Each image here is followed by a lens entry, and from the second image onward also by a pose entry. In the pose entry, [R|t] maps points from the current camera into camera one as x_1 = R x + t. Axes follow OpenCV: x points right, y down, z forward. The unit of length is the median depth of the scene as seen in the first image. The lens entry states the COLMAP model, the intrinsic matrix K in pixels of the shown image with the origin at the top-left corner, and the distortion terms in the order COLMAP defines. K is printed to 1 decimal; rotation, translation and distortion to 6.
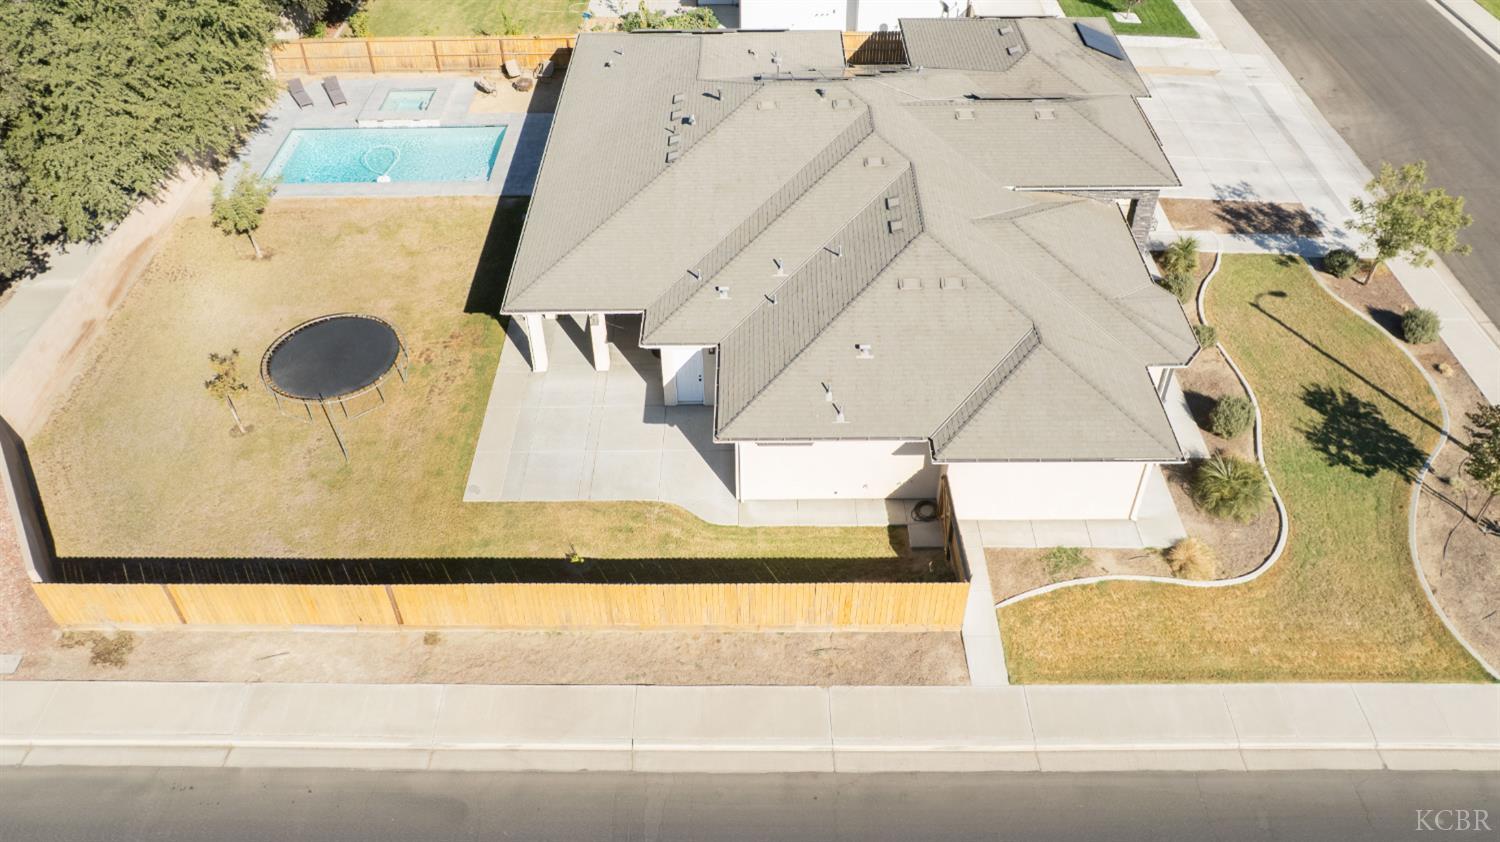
lens RADIAL K [[1099.2, 0, 750.0], [0, 1099.2, 421.0], [0, 0, 1]] dist [-0.056781, 0.052761]
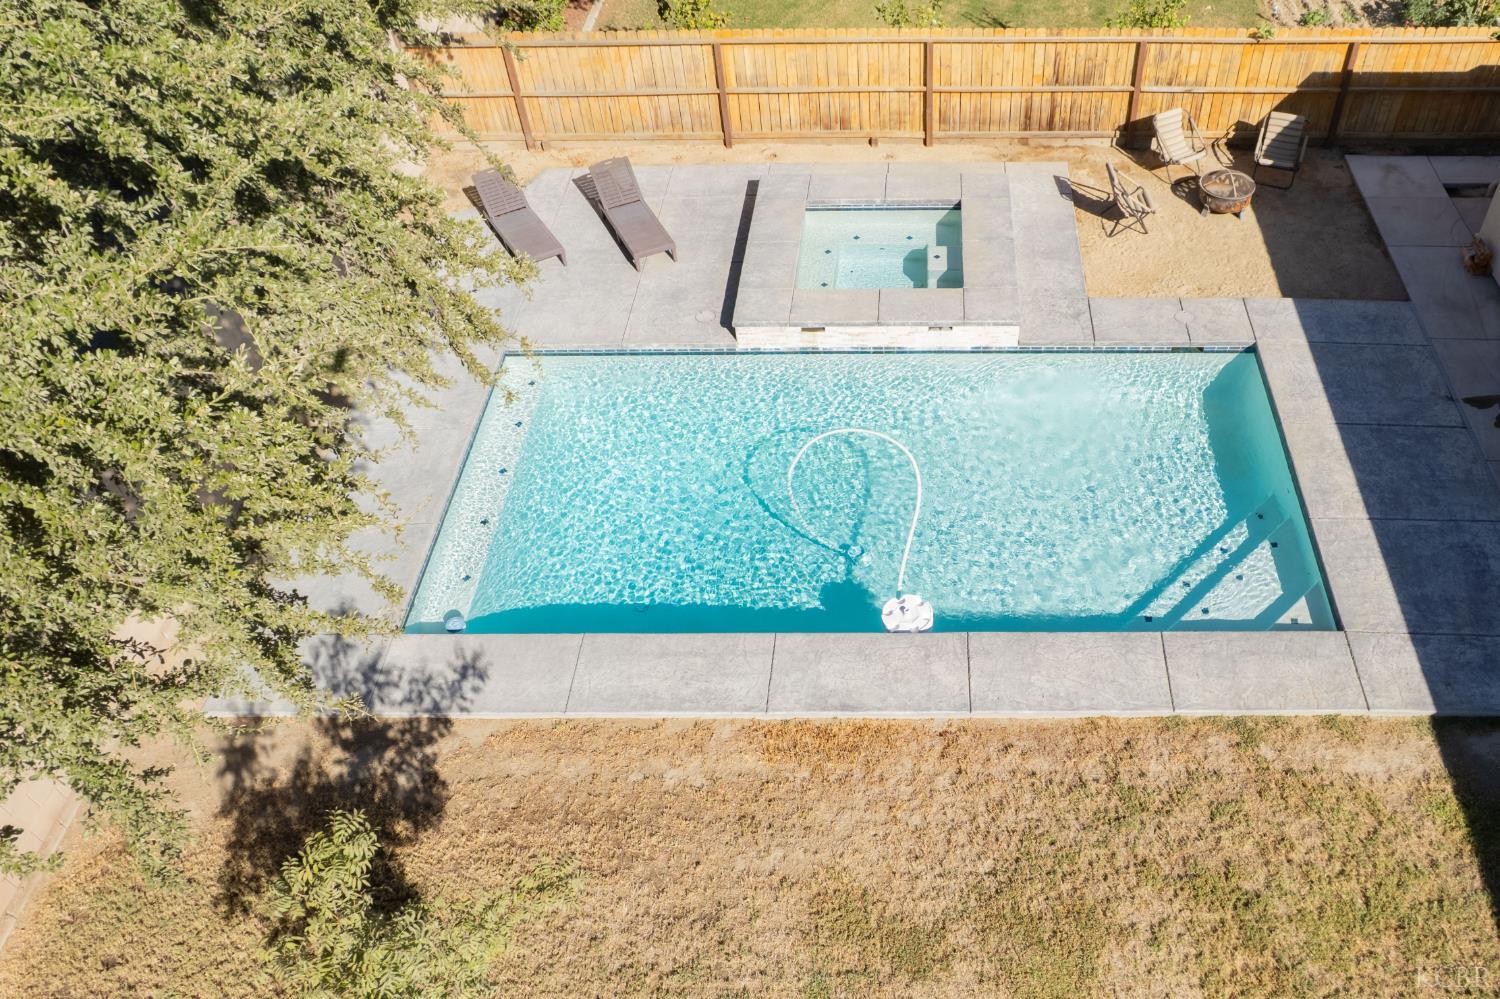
lens RADIAL K [[1170.7, 0, 899.7], [0, 1170.7, 620.9], [0, 0, 1]] dist [-0.034717, 0.000974]
pose [[0.999983, 0.004279, 0.003901, -0.492242], [-0.004685, 0.993842, 0.110705, -0.361585], [-0.003404, -0.110721, 0.993846, 1.063480]]
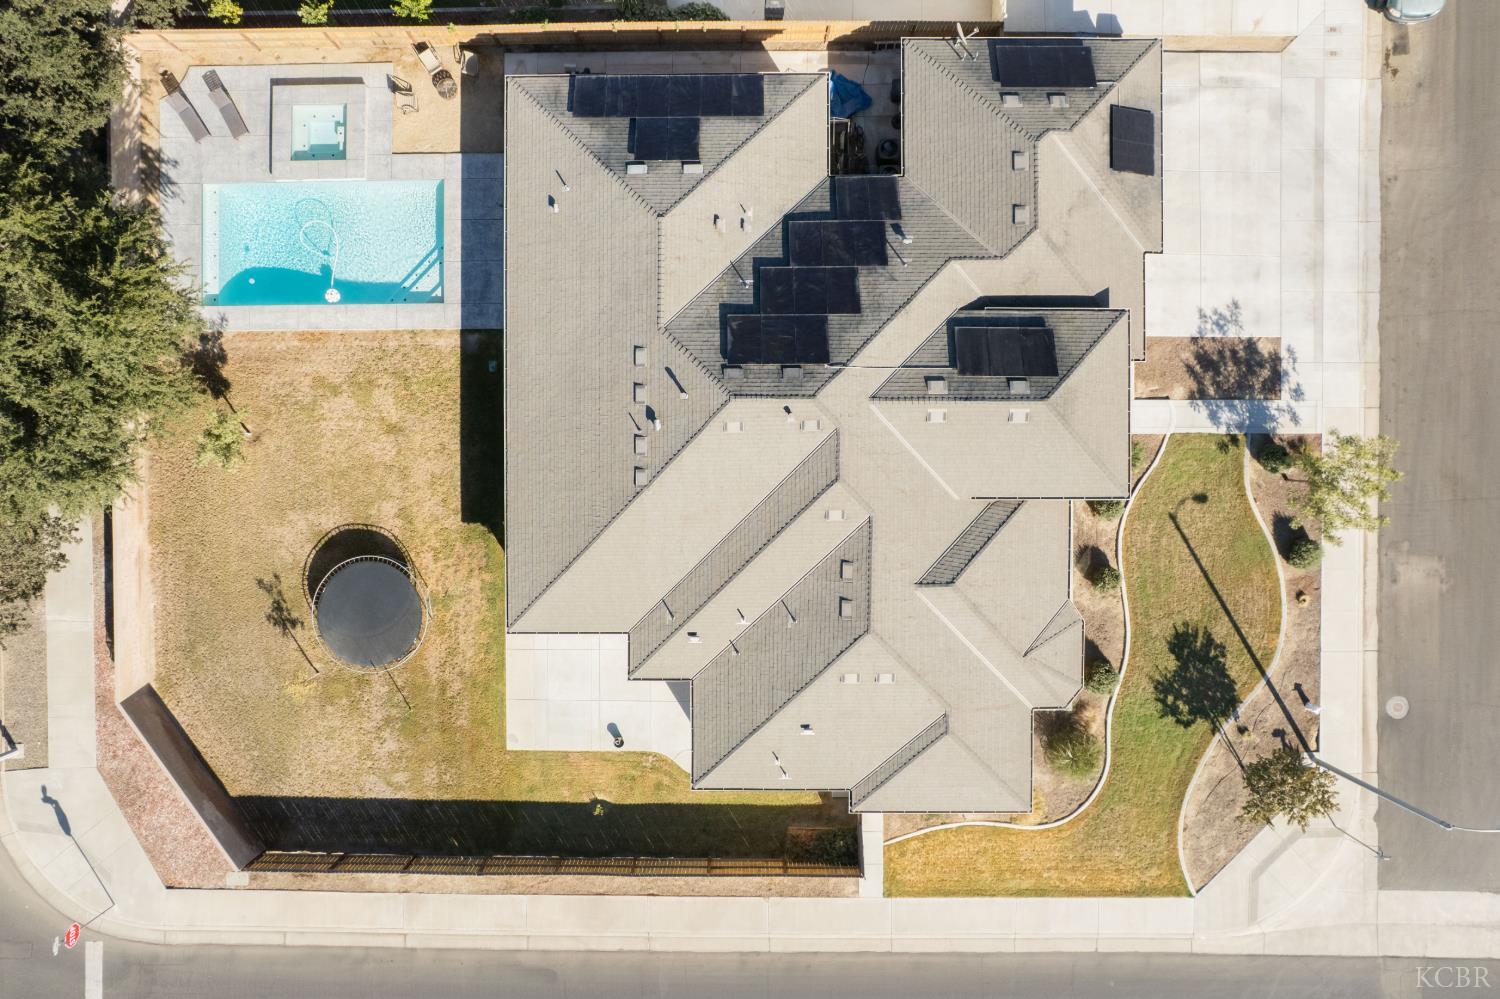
lens RADIAL K [[971.7, 0, 728.8], [0, 971.7, 501.2], [0, 0, 1]] dist [-0.033436, 0.001304]
pose [[0.999998, -0.002111, -0.000721, 0.014530], [0.001943, 0.665746, 0.746176, -1.059256], [-0.001096, -0.746176, 0.665748, 0.444506]]
